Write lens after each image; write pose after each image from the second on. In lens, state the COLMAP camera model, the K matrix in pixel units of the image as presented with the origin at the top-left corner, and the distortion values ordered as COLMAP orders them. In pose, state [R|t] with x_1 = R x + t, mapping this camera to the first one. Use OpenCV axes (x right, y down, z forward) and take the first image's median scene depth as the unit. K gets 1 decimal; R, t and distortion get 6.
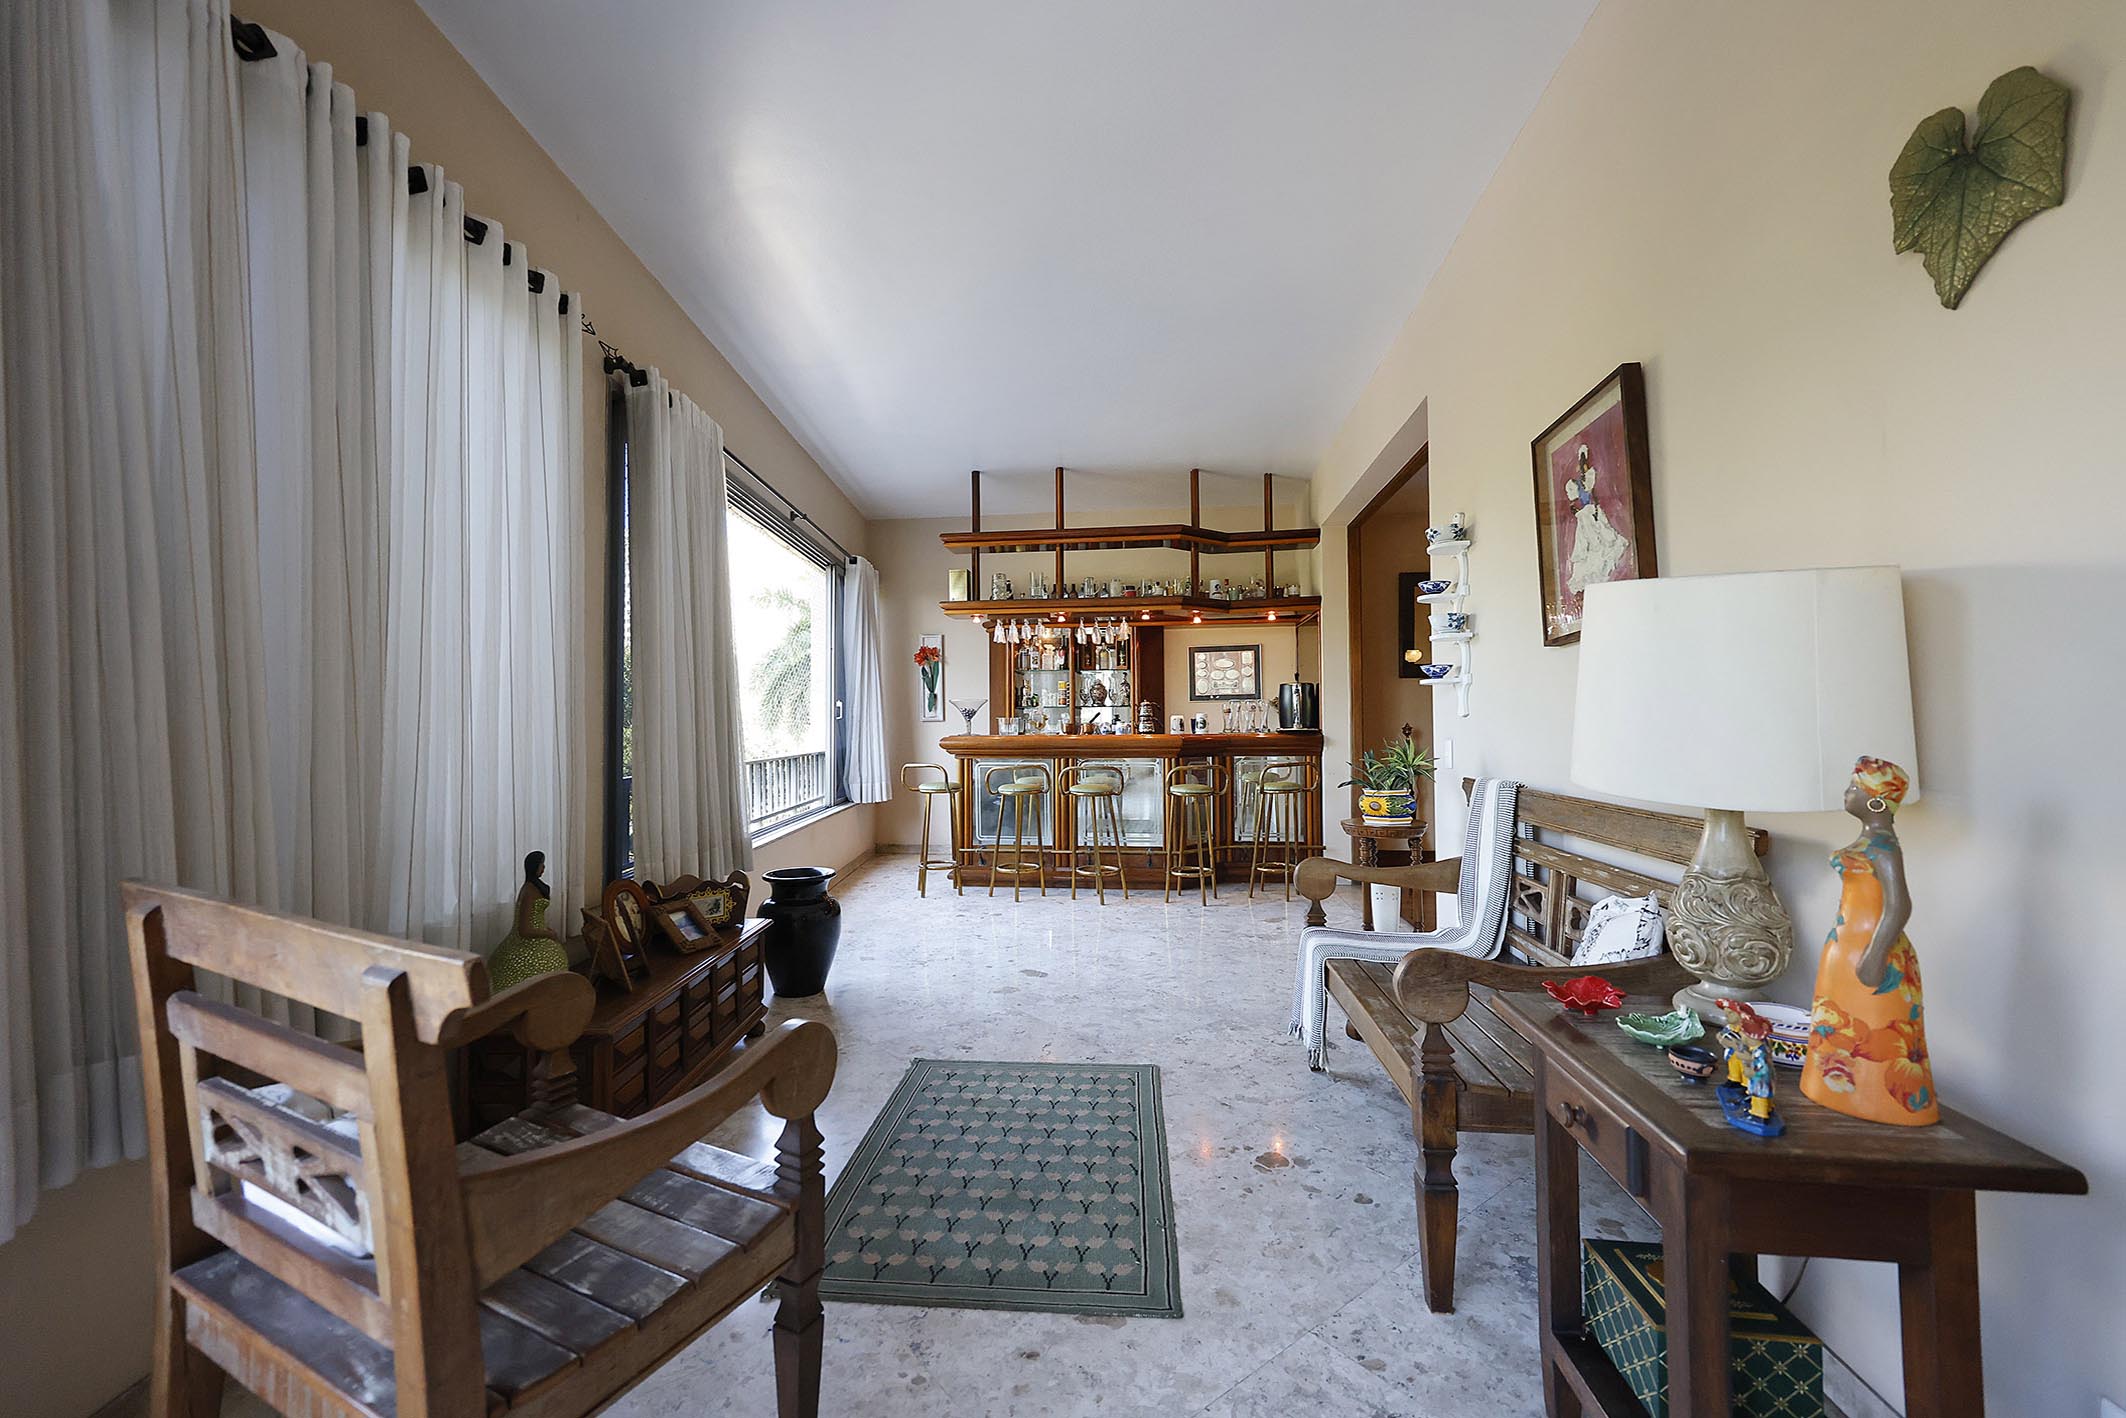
lens RADIAL K [[853.3, 0, 1054.8], [0, 853.3, 704.7], [0, 0, 1]] dist [-0.002413, -0.000081]
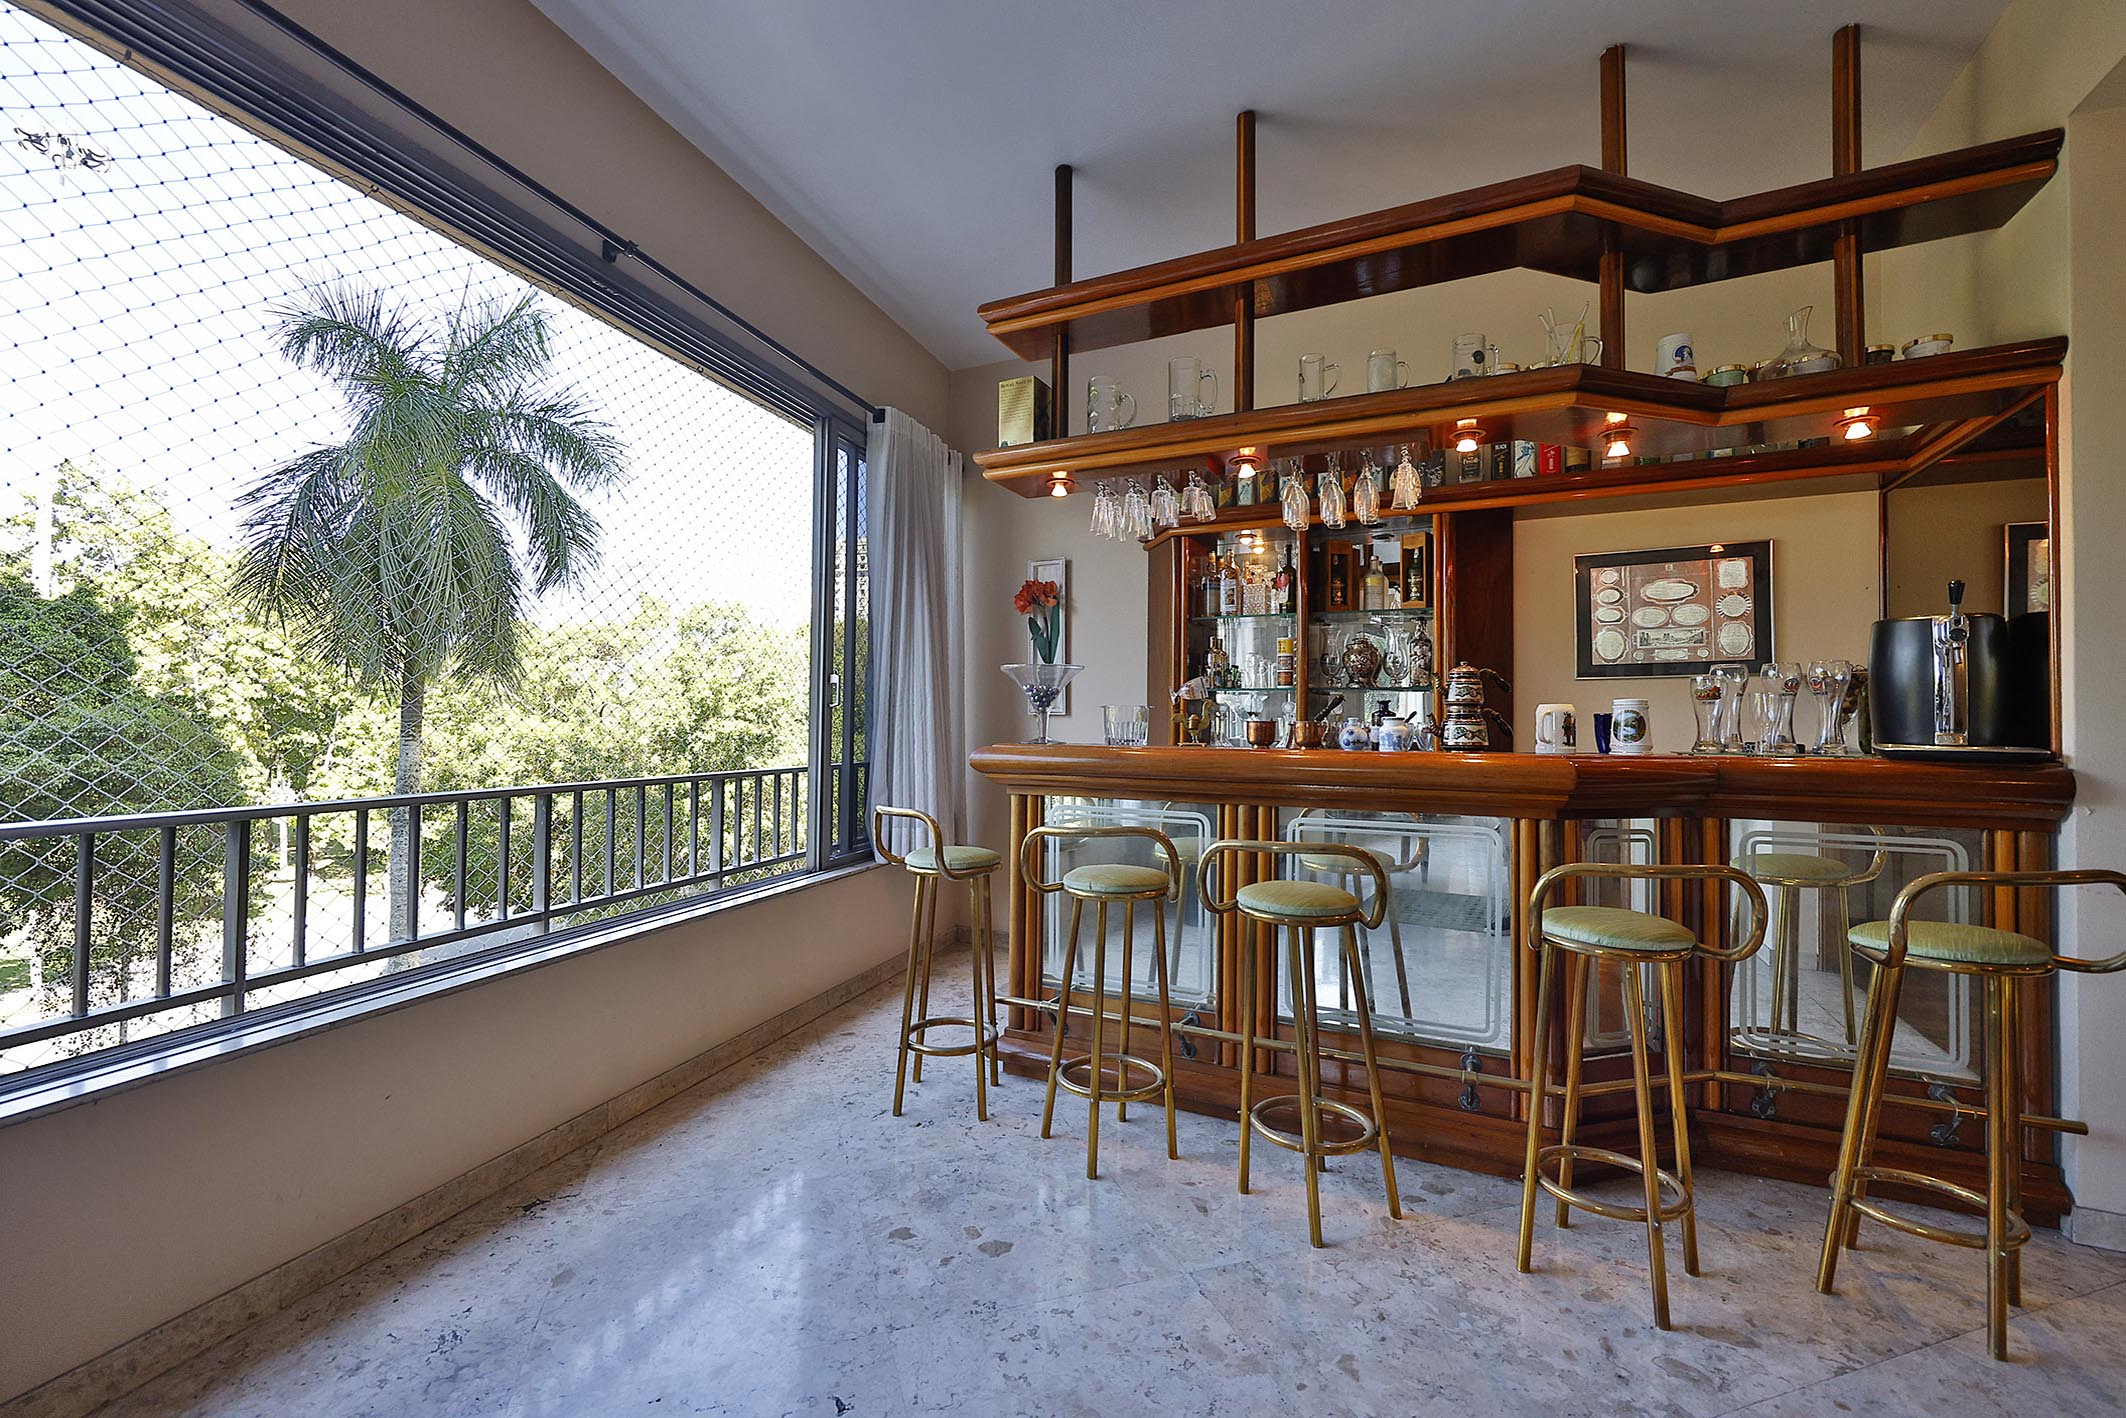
lens RADIAL K [[852.9, 0, 1063.0], [0, 852.9, 709.0], [0, 0, 1]] dist [-0.022169, -0.000028]
pose [[0.940294, 0.012726, -0.340126, 0.062976], [-0.013313, 0.999911, 0.000606, 0.016876], [0.340104, 0.003958, 0.940380, 0.548395]]
